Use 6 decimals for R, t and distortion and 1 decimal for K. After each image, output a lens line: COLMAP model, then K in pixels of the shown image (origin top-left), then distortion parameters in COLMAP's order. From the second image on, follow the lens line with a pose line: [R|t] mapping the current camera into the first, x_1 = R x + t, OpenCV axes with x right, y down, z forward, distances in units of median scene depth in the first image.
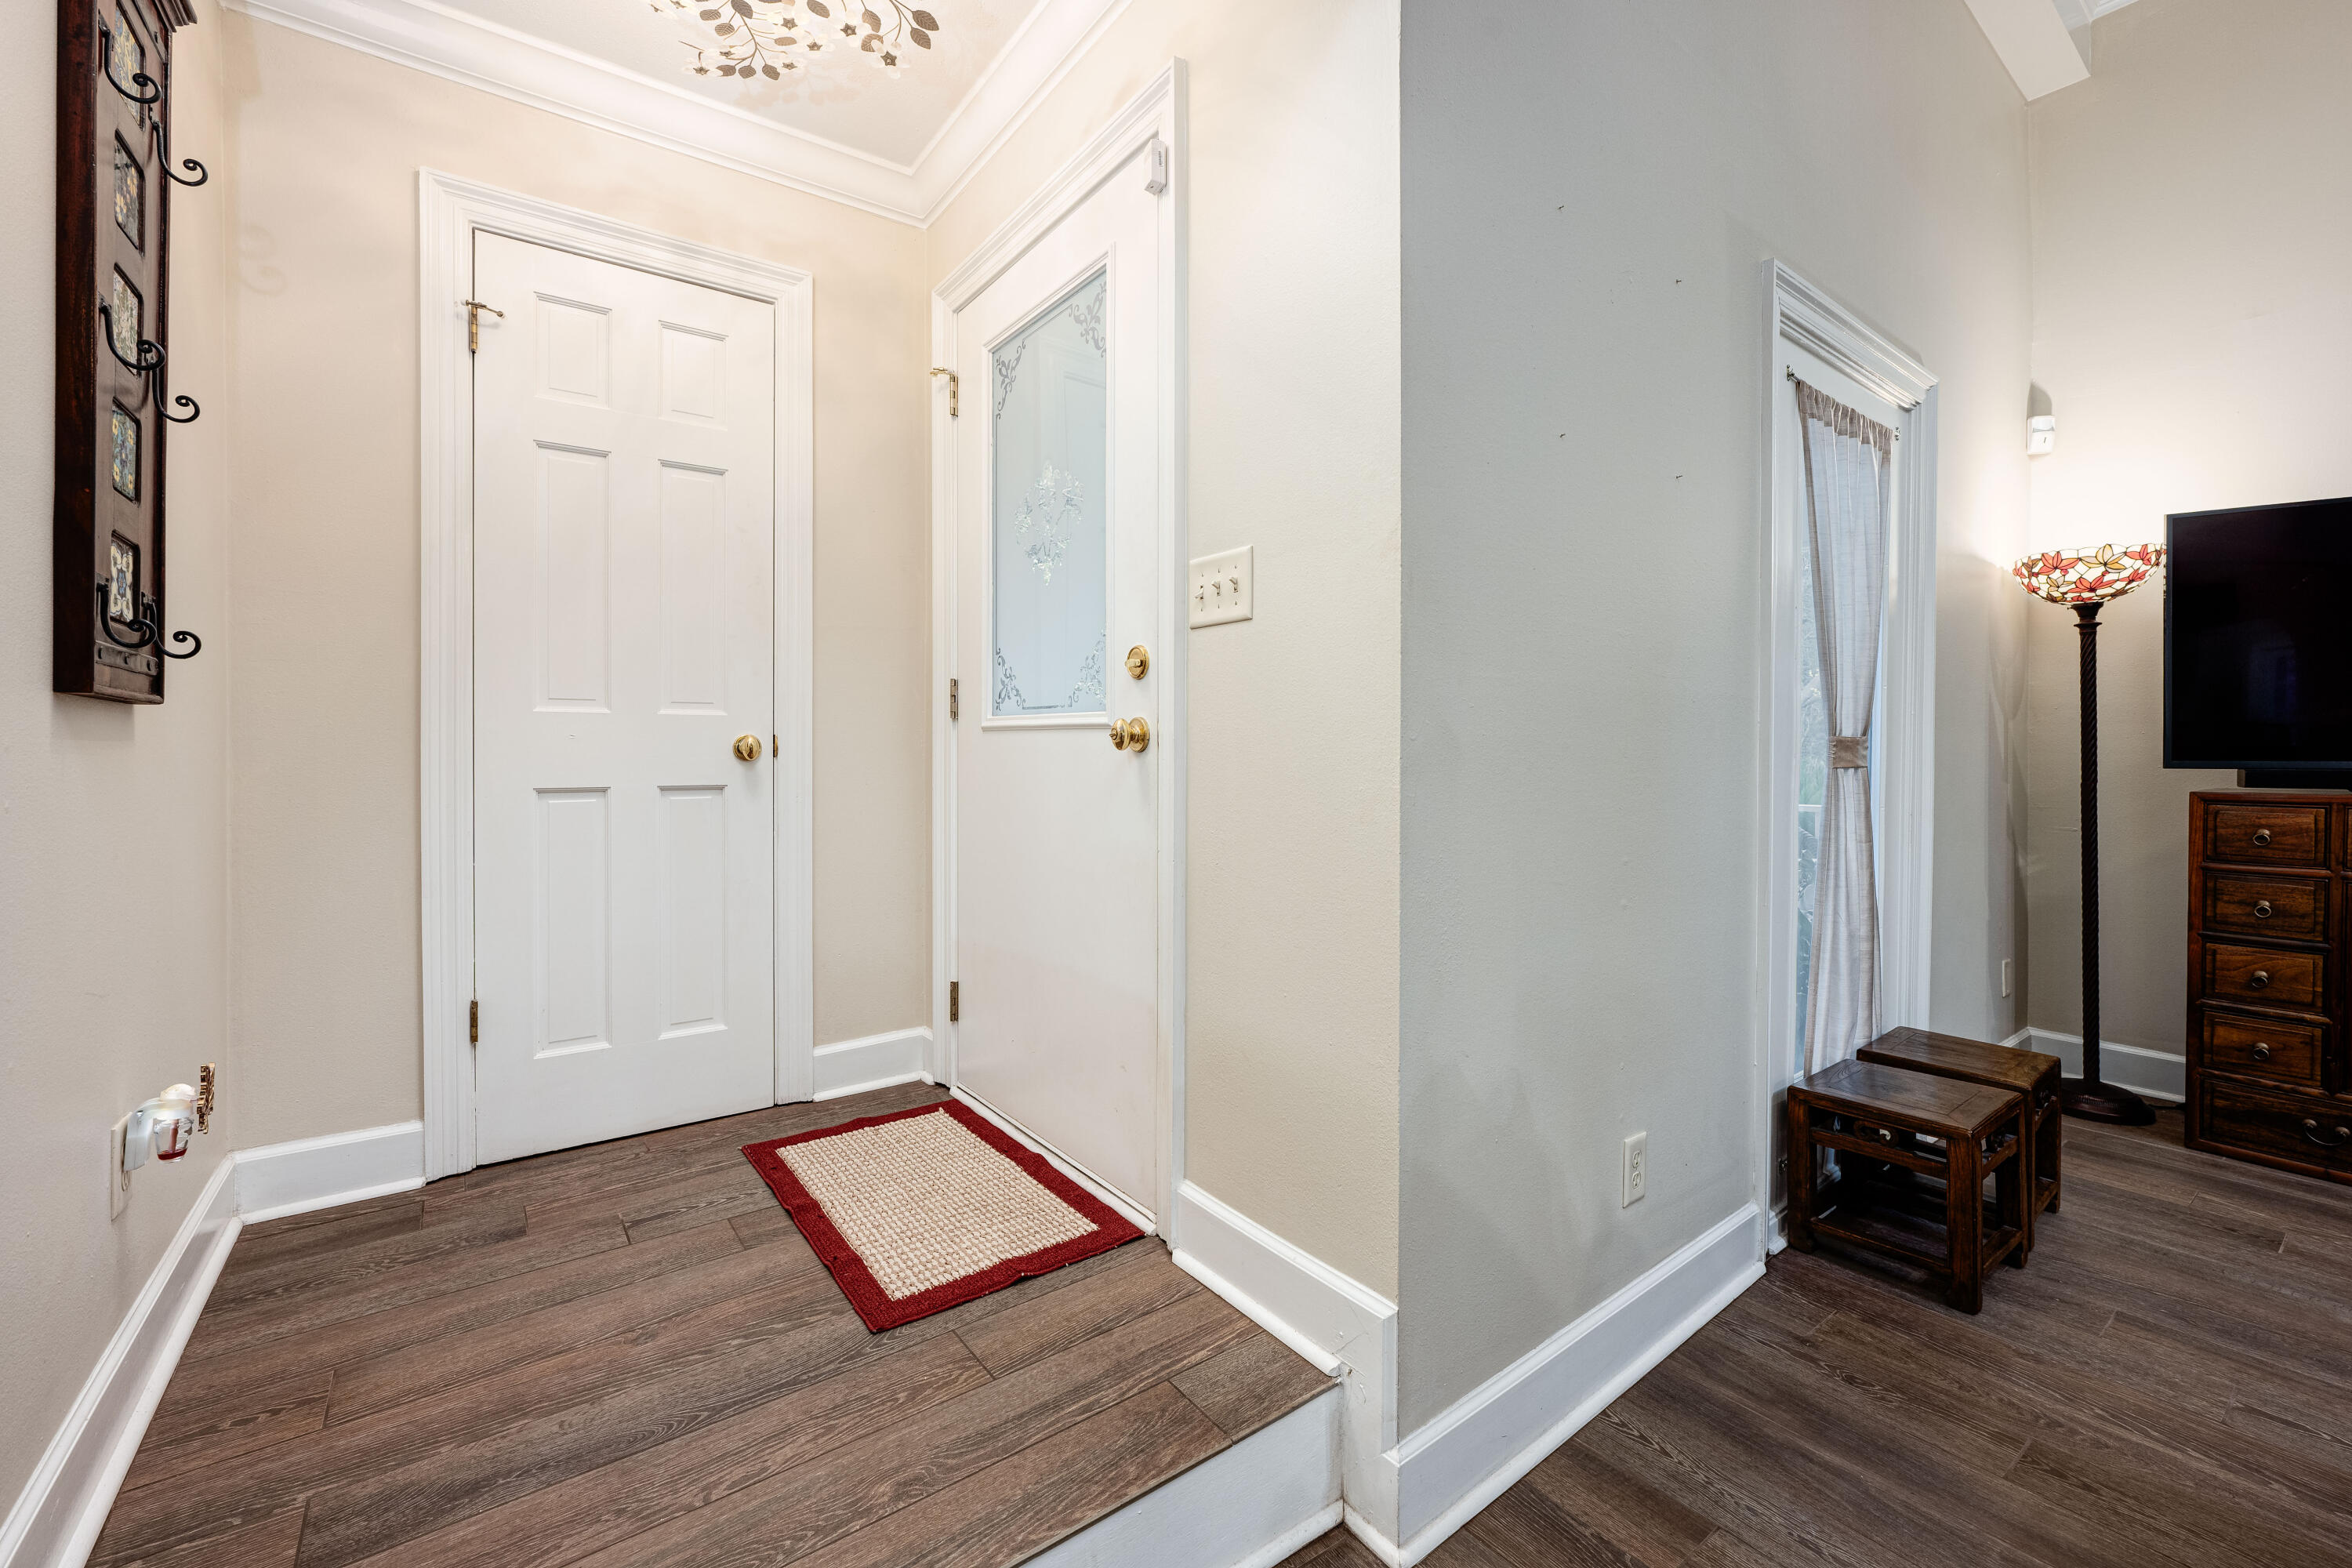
lens RADIAL K [[964.3, 0, 1183.5], [0, 964.3, 755.0], [0, 0, 1]] dist [-0.001051, -0.000125]
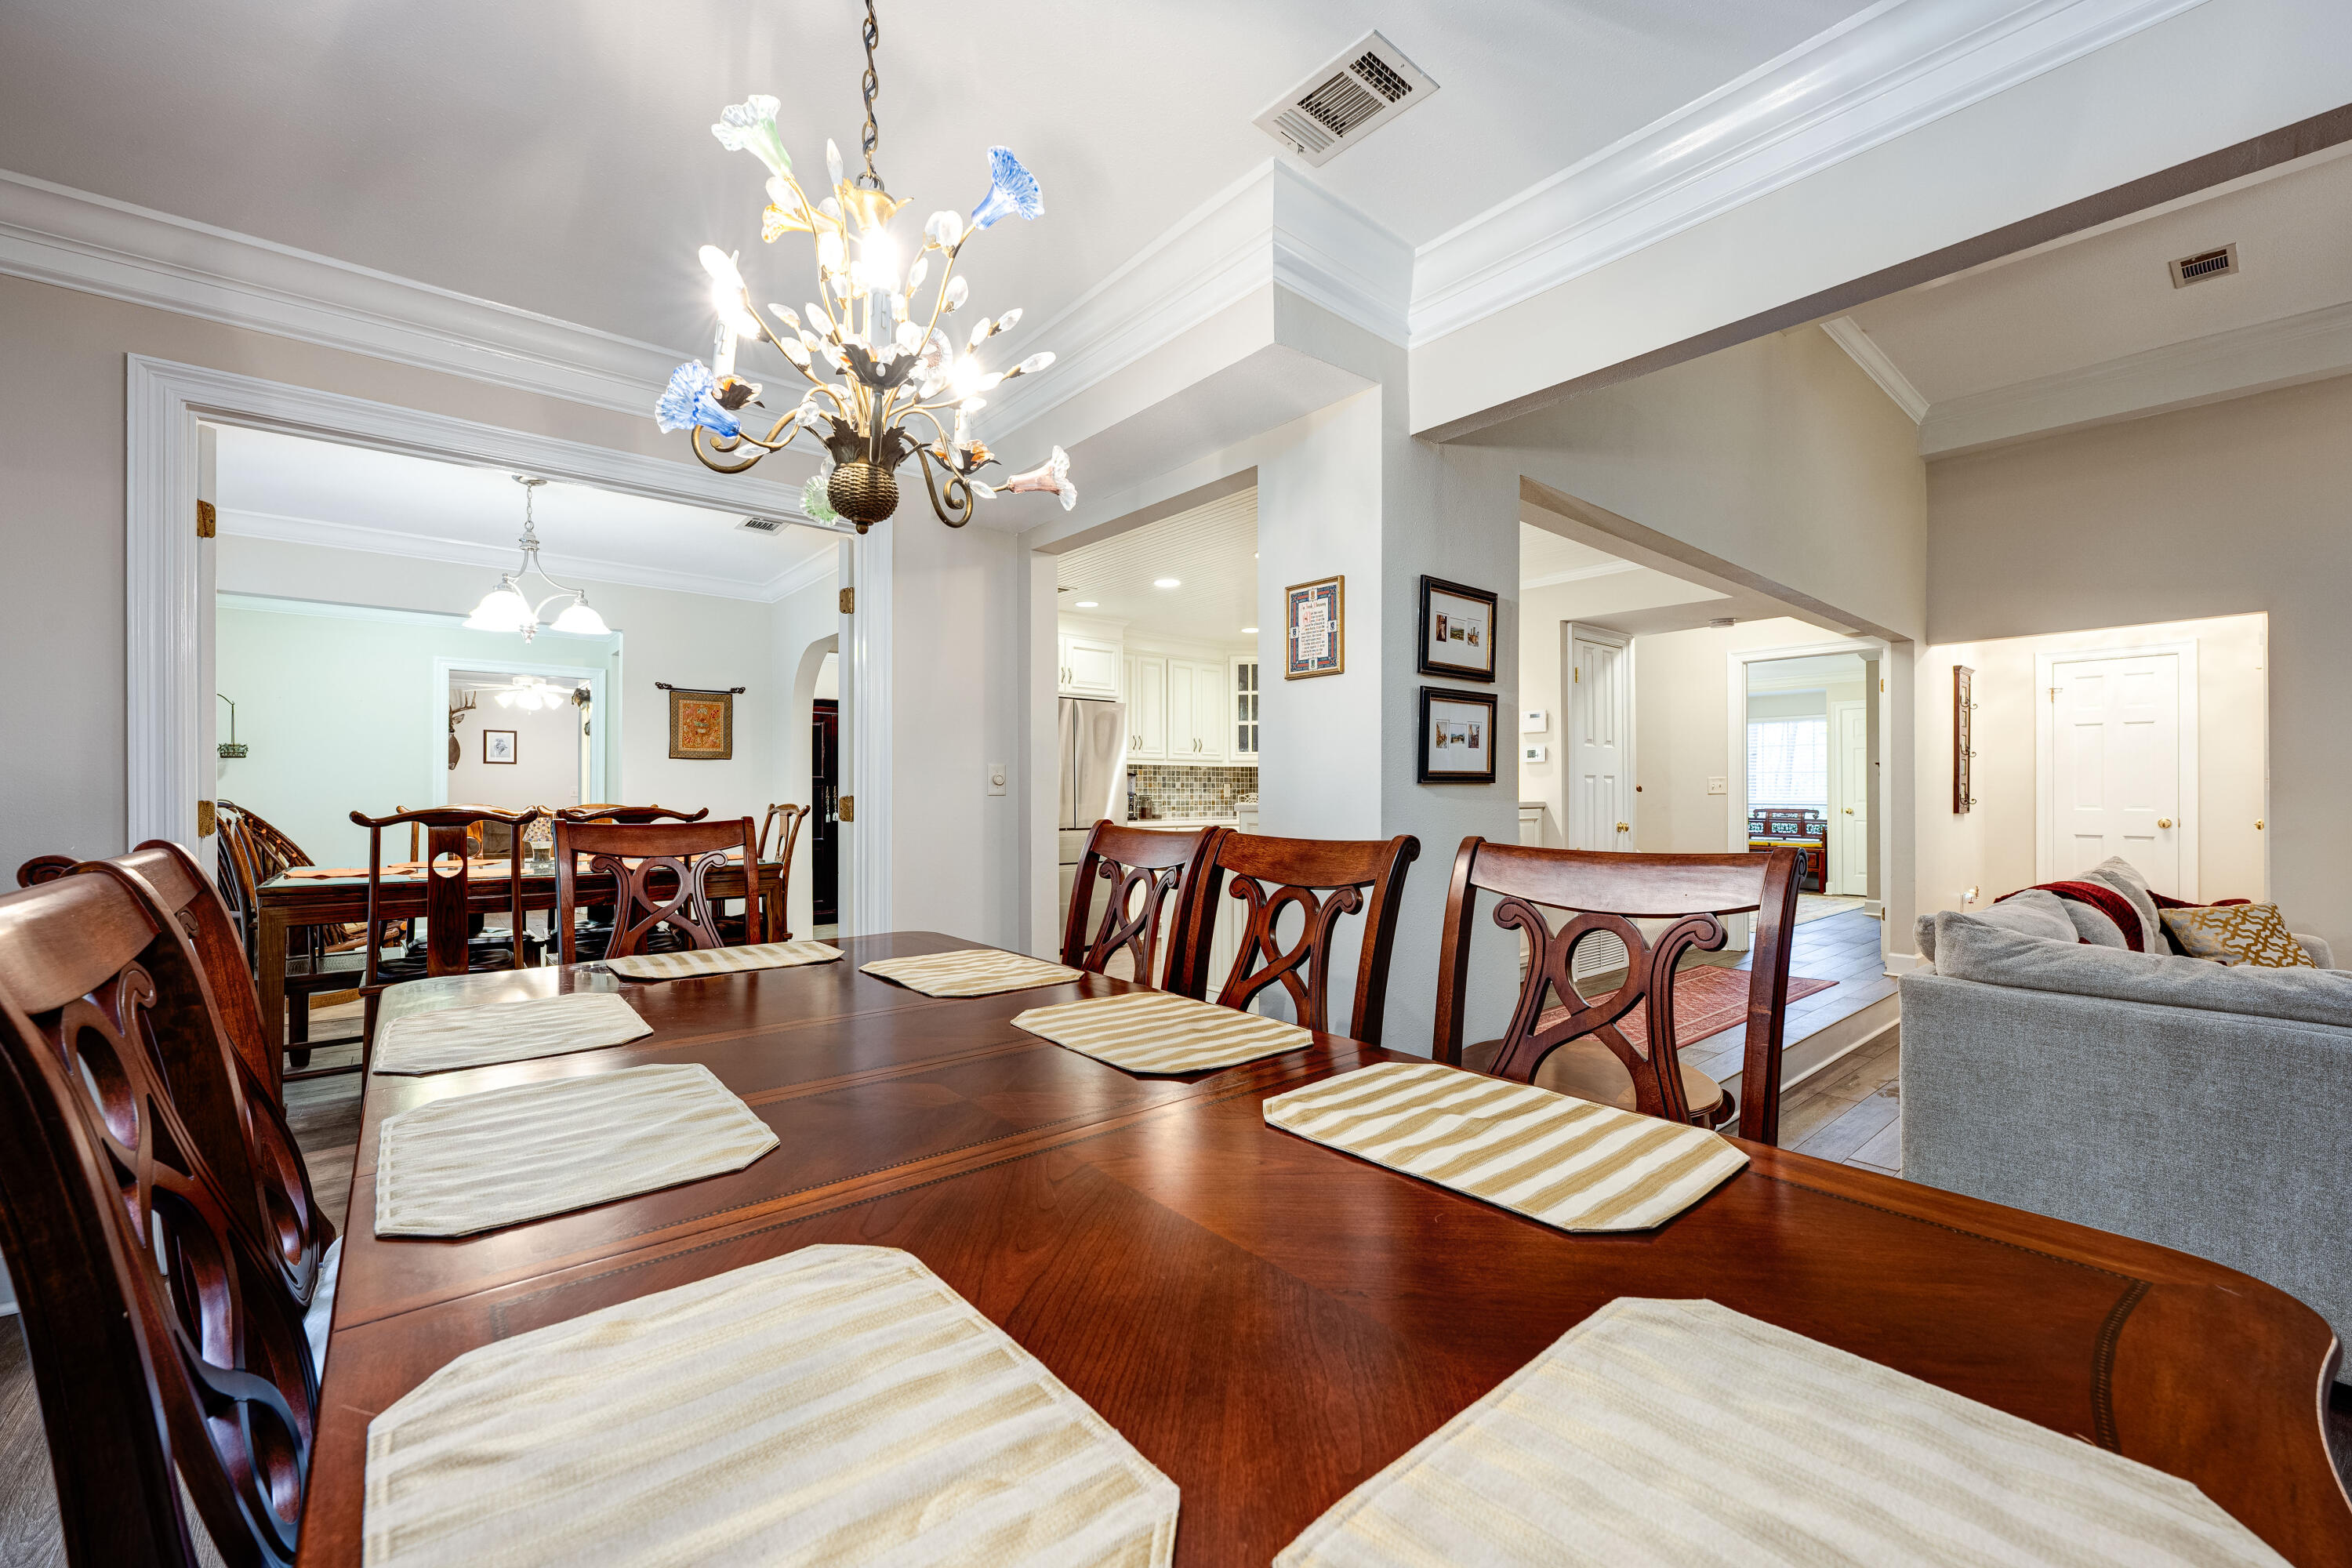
lens RADIAL K [[939.4, 0, 1183.1], [0, 939.4, 802.9], [0, 0, 1]] dist [-0.002610, -0.000076]
pose [[0.061076, 0.010825, -0.998074, 1.798845], [-0.006364, 0.999925, 0.010456, -0.066532], [0.998113, 0.005713, 0.061140, -1.711178]]
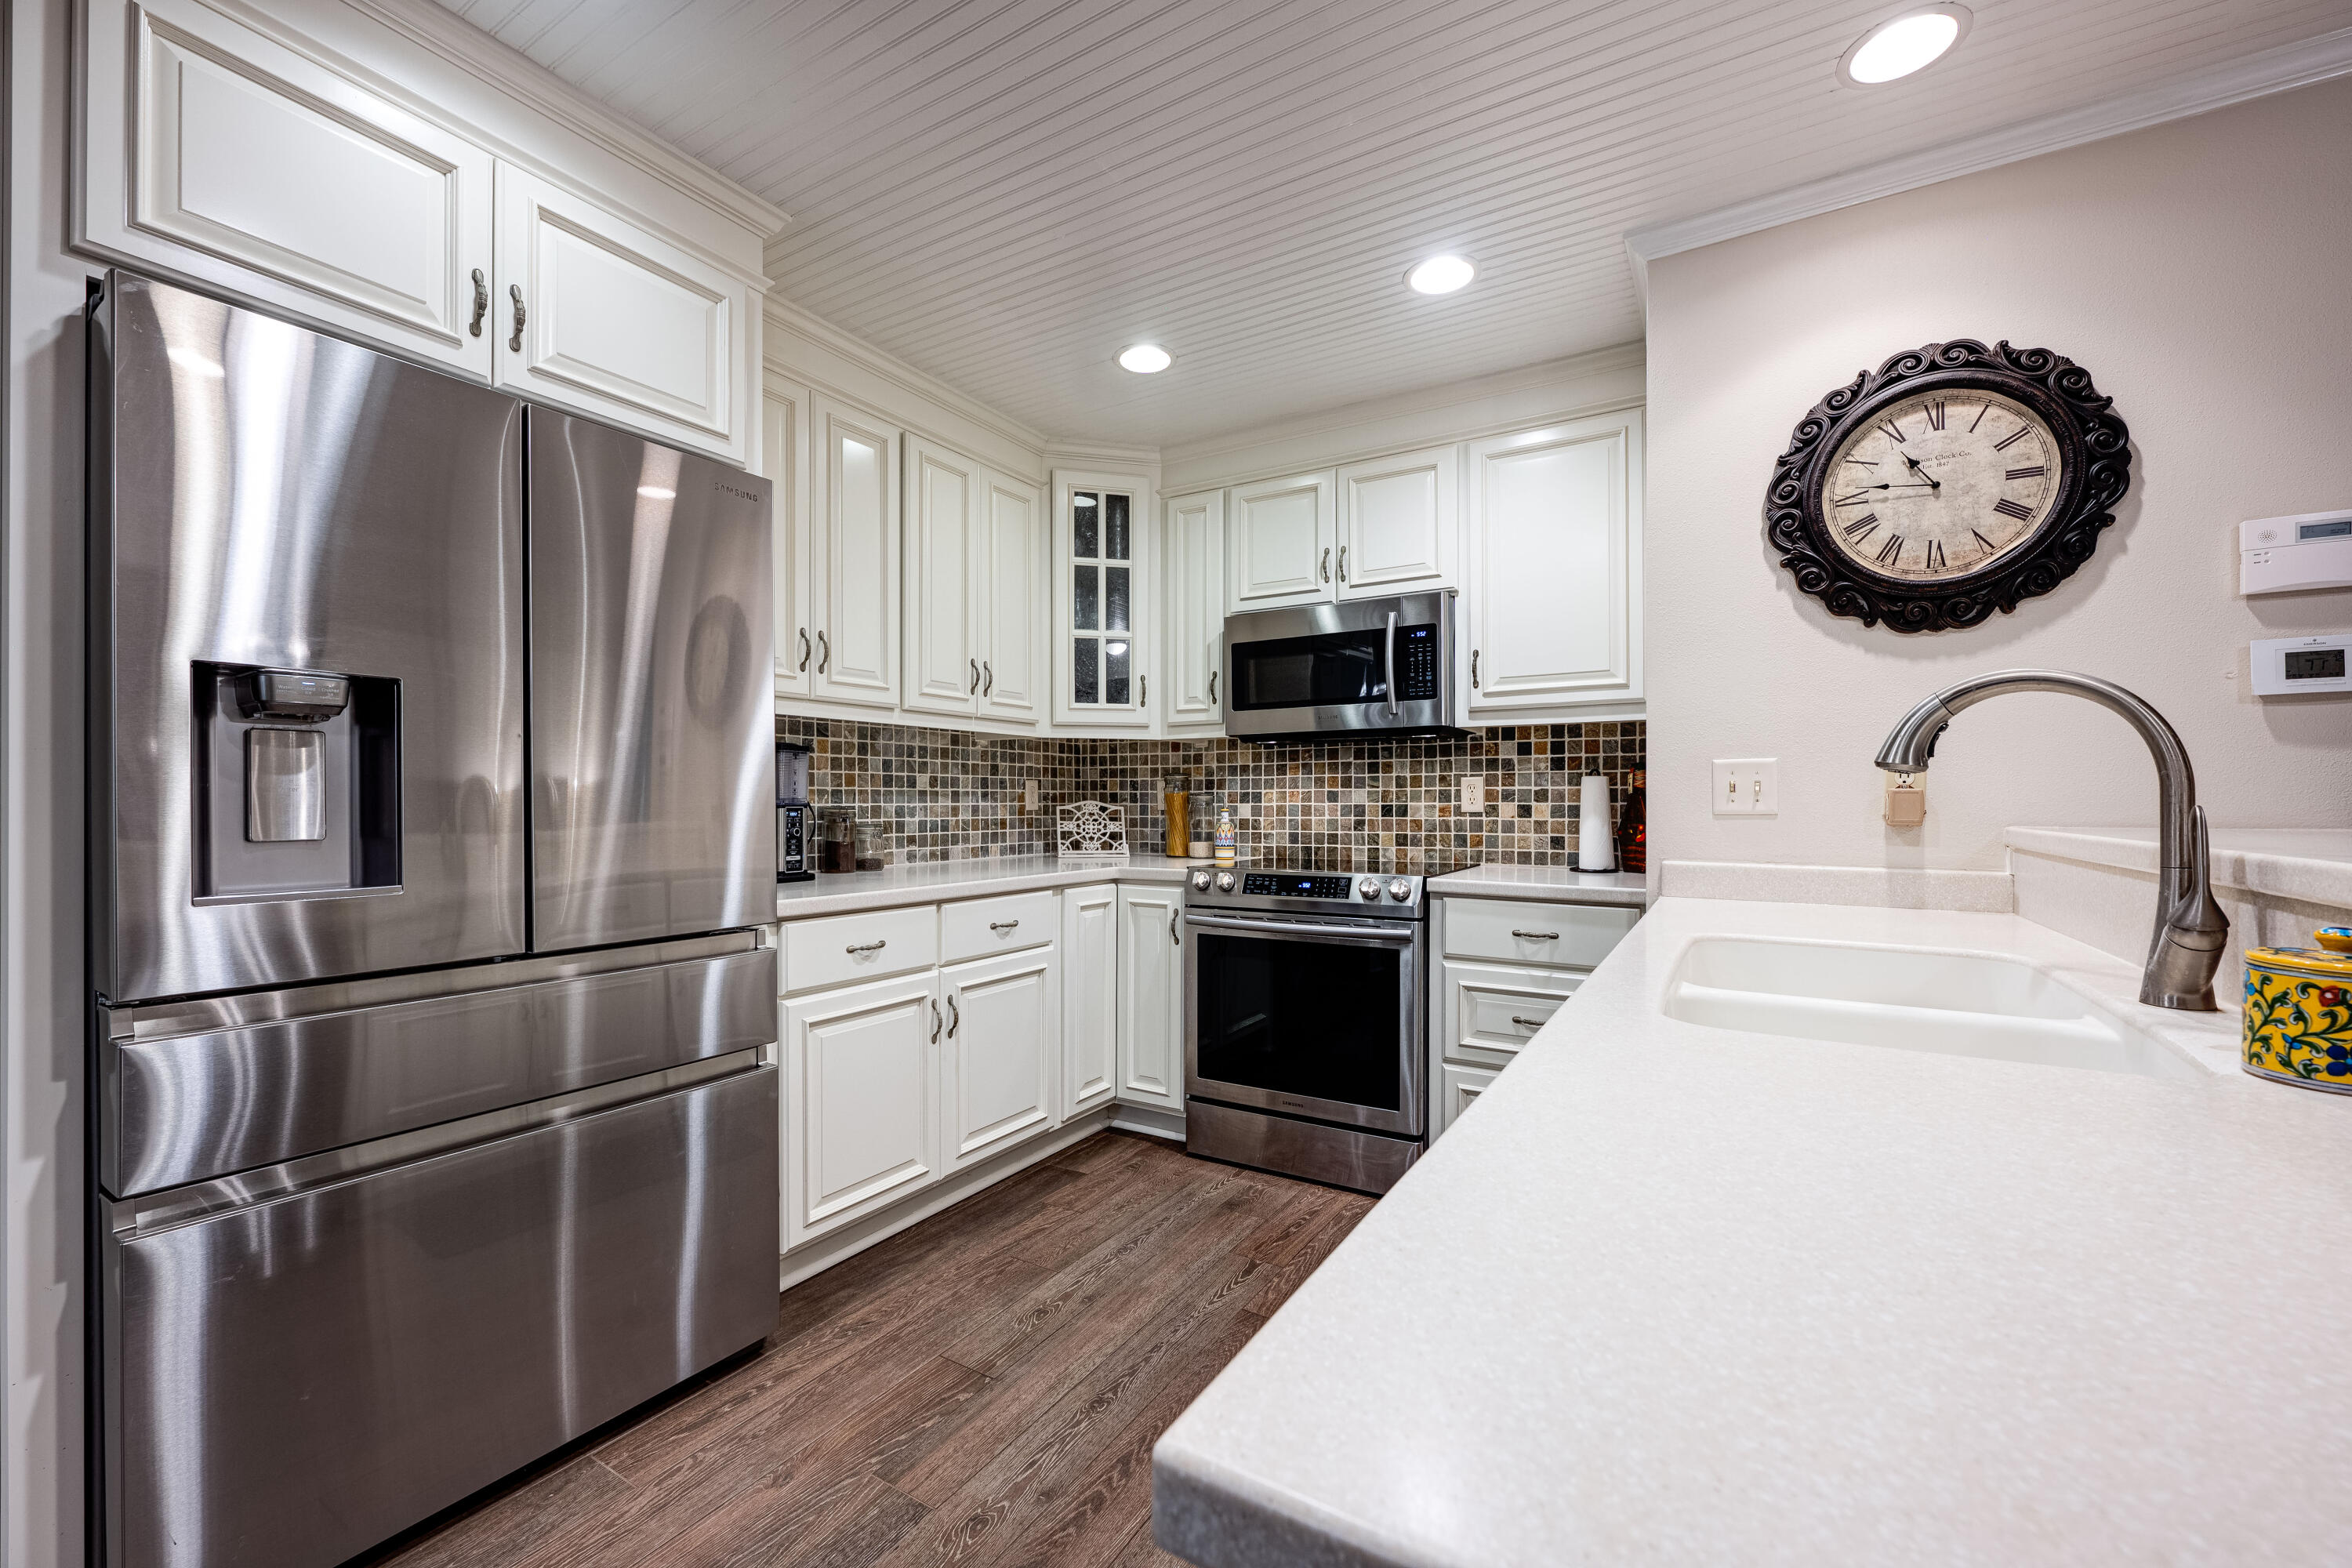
lens RADIAL K [[939.4, 0, 1183.1], [0, 939.4, 802.9], [0, 0, 1]] dist [-0.002610, -0.000076]
pose [[0.377296, 0.002006, -0.926091, -0.001599], [-0.006775, 0.999977, -0.000595, -0.066296], [0.926068, 0.006499, 0.377301, -1.688021]]
